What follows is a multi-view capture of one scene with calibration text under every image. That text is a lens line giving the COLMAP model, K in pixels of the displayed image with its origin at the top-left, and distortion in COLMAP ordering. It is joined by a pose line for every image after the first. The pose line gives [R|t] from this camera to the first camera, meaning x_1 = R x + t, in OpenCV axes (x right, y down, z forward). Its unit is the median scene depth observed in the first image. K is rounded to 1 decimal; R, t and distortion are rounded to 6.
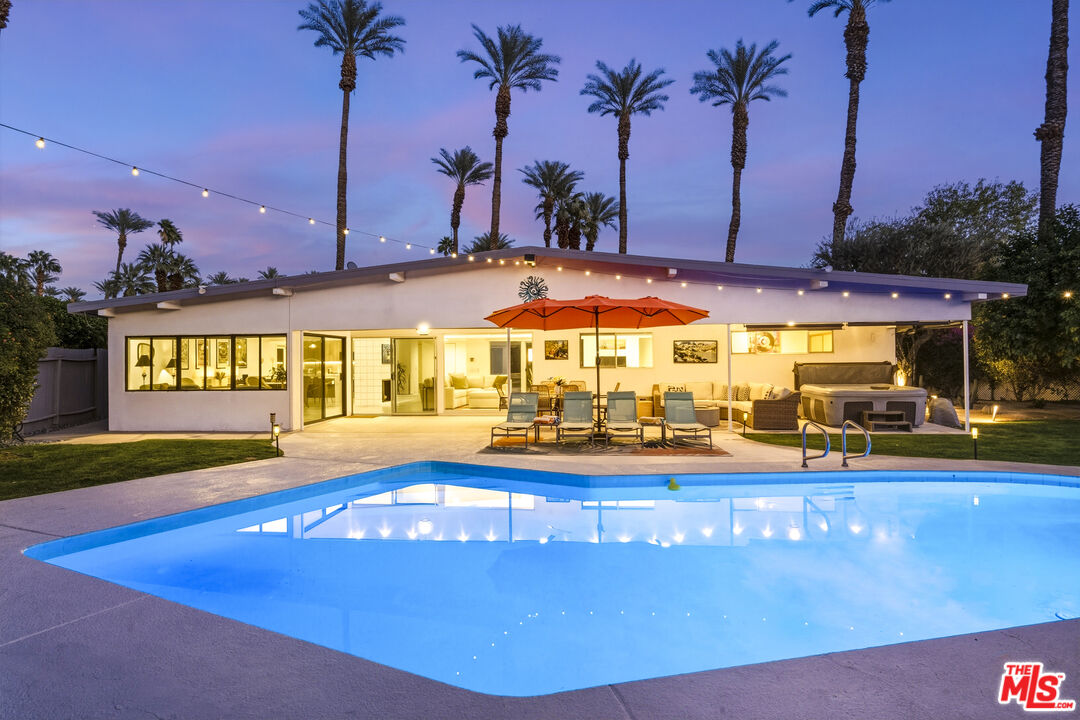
lens RADIAL K [[640.7, 0, 535.2], [0, 640.7, 361.5], [0, 0, 1]] dist [0.005542, 0.005479]
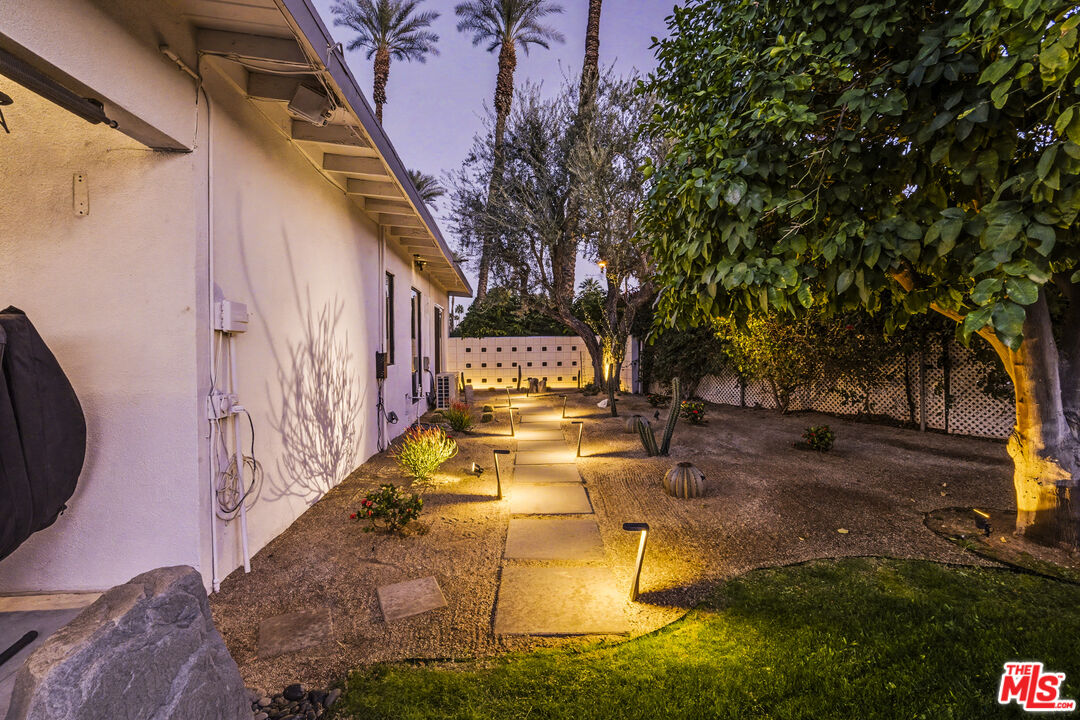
lens RADIAL K [[534.4, 0, 541.0], [0, 534.4, 356.3], [0, 0, 1]] dist [0.005041, 0.002350]
pose [[0.981825, -0.011188, 0.189459, 0.394993], [0.007500, 0.999768, 0.020170, 0.005240], [-0.189641, -0.018382, 0.981681, 0.507332]]
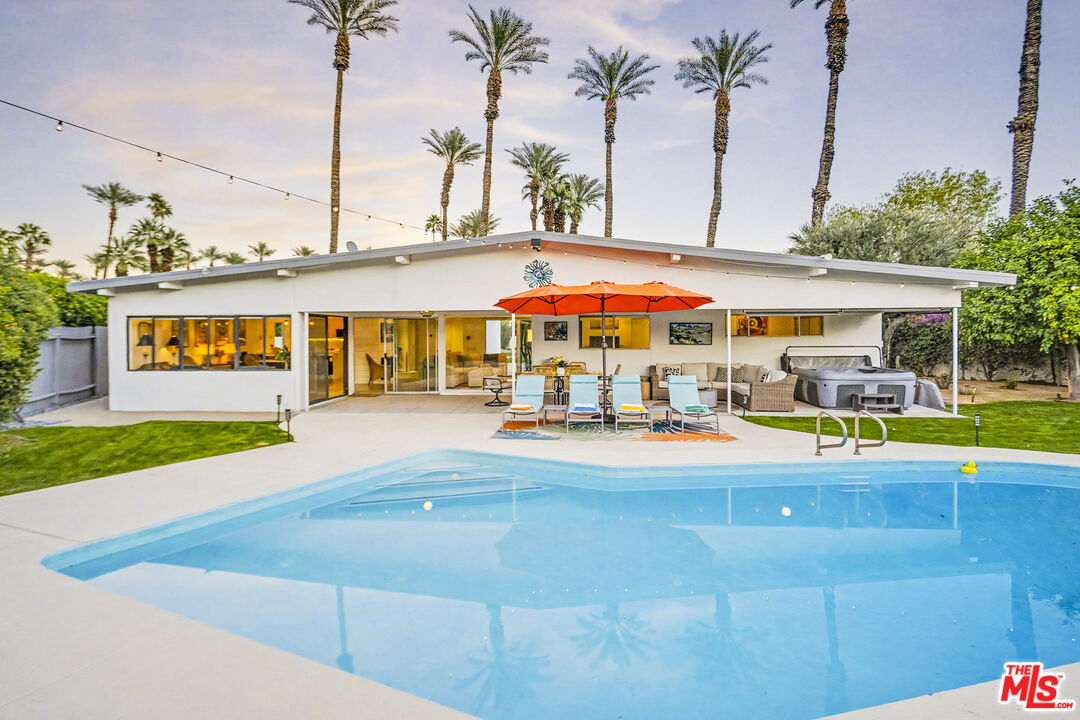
lens RADIAL K [[611.4, 0, 538.9], [0, 611.4, 350.7], [0, 0, 1]] dist [0.009009, 0.000407]
pose [[0.999343, 0.005857, 0.035760, -0.018584], [-0.006748, 0.999668, 0.024850, -0.006996], [-0.035603, -0.025075, 0.999051, 0.015700]]
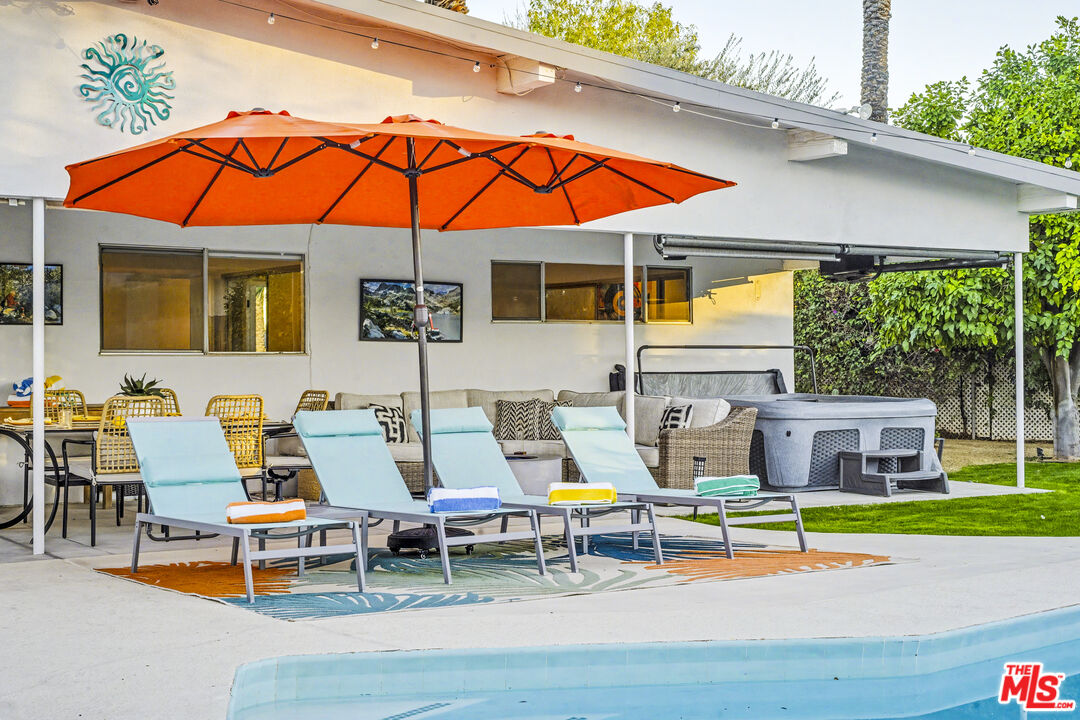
lens RADIAL K [[1586.2, 0, 564.0], [0, 1586.2, 380.3], [0, 0, 1]] dist [0.089326, 0.000000]
pose [[0.775477, 0.001431, 0.631374, -0.166336], [-0.002219, 0.999997, 0.000458, 0.015113], [-0.631372, -0.001756, 0.775478, 0.145683]]
